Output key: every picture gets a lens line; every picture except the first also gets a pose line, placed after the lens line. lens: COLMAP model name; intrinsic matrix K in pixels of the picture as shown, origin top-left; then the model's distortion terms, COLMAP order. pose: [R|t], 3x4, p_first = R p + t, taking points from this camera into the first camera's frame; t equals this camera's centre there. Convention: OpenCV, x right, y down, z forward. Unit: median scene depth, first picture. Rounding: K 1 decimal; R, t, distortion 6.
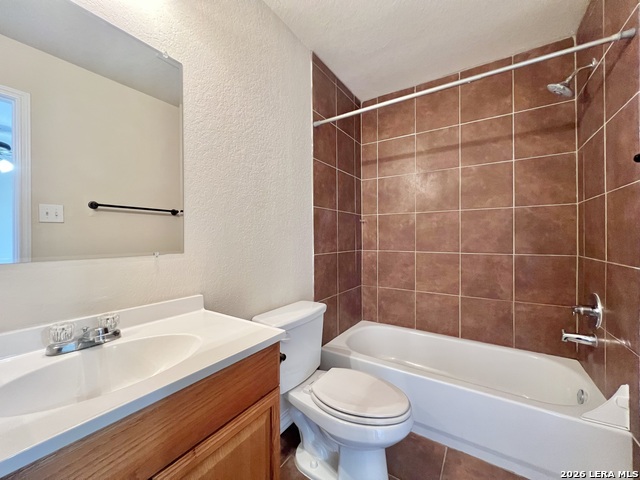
lens RADIAL K [[253.9, 0, 320.0], [0, 253.9, 240.0], [0, 0, 1]] dist [-0.002404, -0.000182]
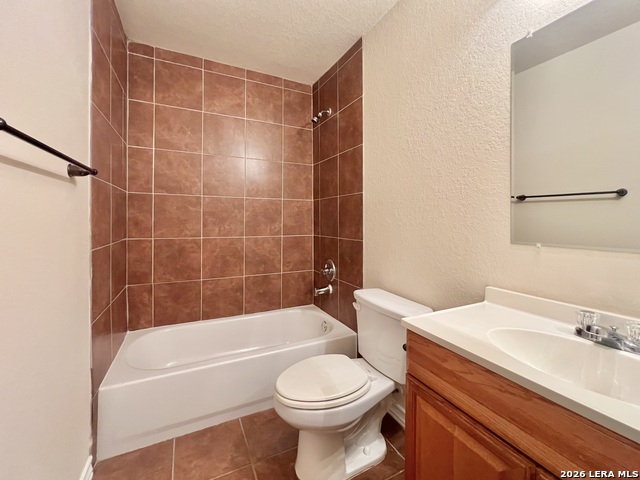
lens RADIAL K [[266.7, 0, 317.6], [0, 266.7, 236.4], [0, 0, 1]] dist [-0.000984, 0.000191]
pose [[0.530951, -0.036490, 0.846617, -0.314121], [-0.007261, 0.998840, 0.047604, -0.009014], [-0.847371, -0.031423, 0.530070, 0.185109]]
